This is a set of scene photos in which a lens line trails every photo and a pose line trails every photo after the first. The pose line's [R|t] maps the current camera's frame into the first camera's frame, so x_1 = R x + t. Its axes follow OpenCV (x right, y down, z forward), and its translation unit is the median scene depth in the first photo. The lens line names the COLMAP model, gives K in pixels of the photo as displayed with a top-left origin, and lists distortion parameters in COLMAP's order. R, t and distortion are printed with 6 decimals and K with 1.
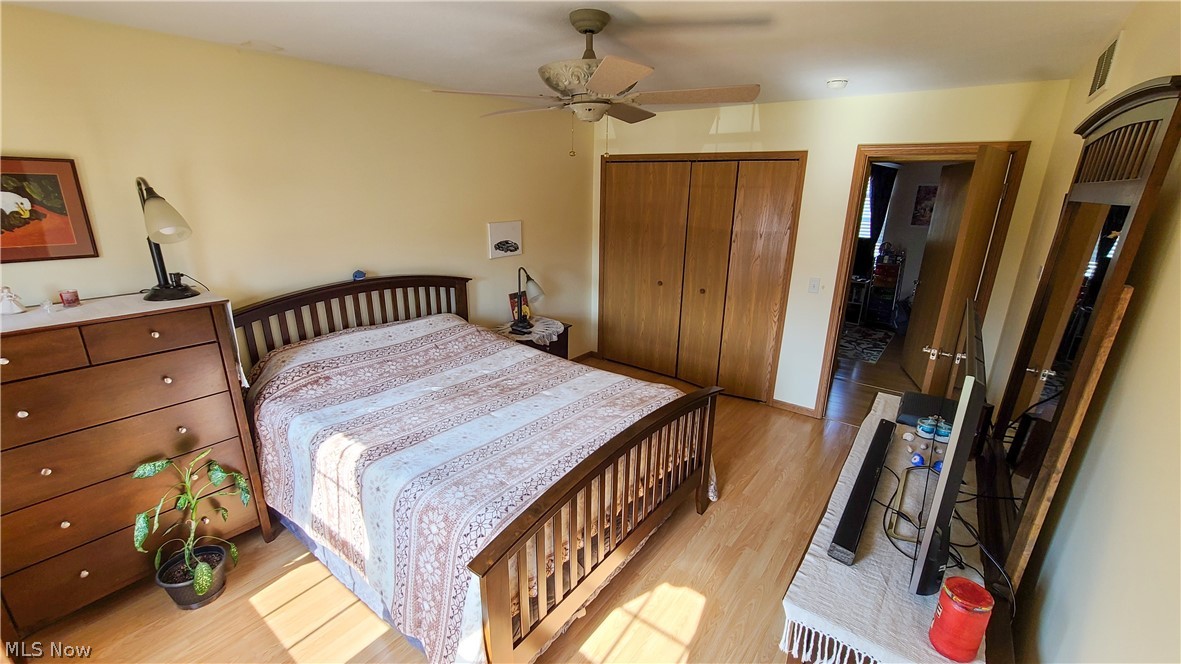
lens RADIAL K [[477.7, 0, 590.4], [0, 477.7, 332.9], [0, 0, 1]] dist [-0.008484, 0.000026]
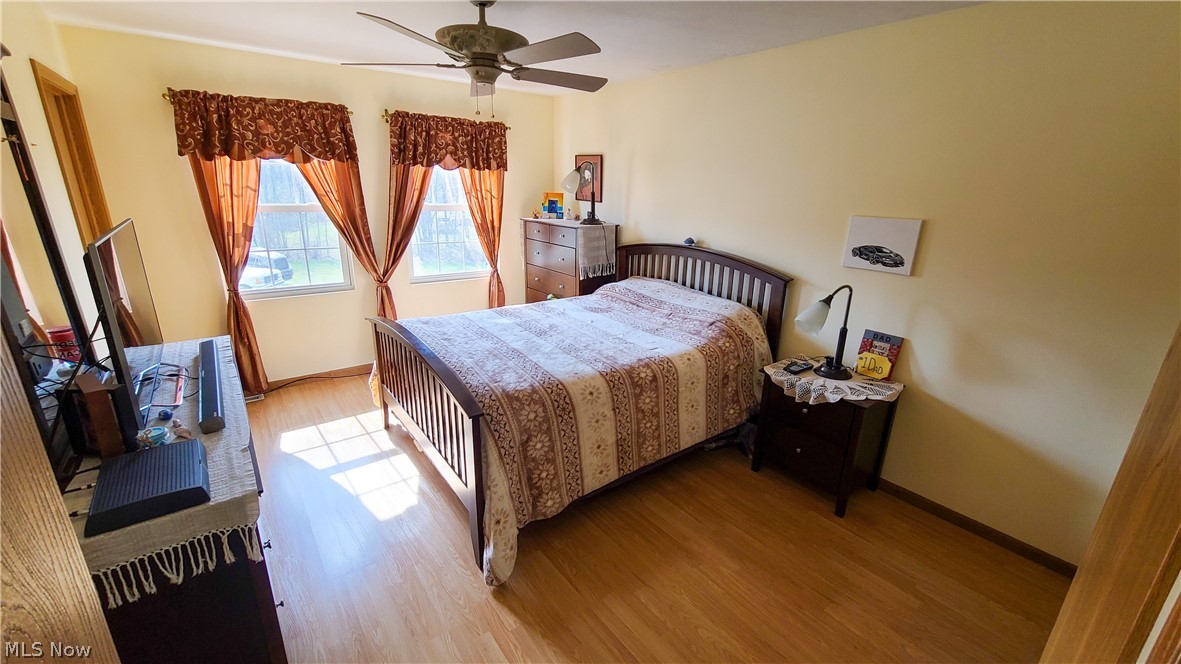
lens RADIAL K [[477.7, 0, 589.8], [0, 477.7, 334.7], [0, 0, 1]] dist [-0.008484, 0.000026]
pose [[-0.259903, 0.269073, -0.927389, 0.587401], [-0.313659, 0.884792, 0.344617, -0.198545], [0.913274, 0.380451, -0.145563, 0.830816]]
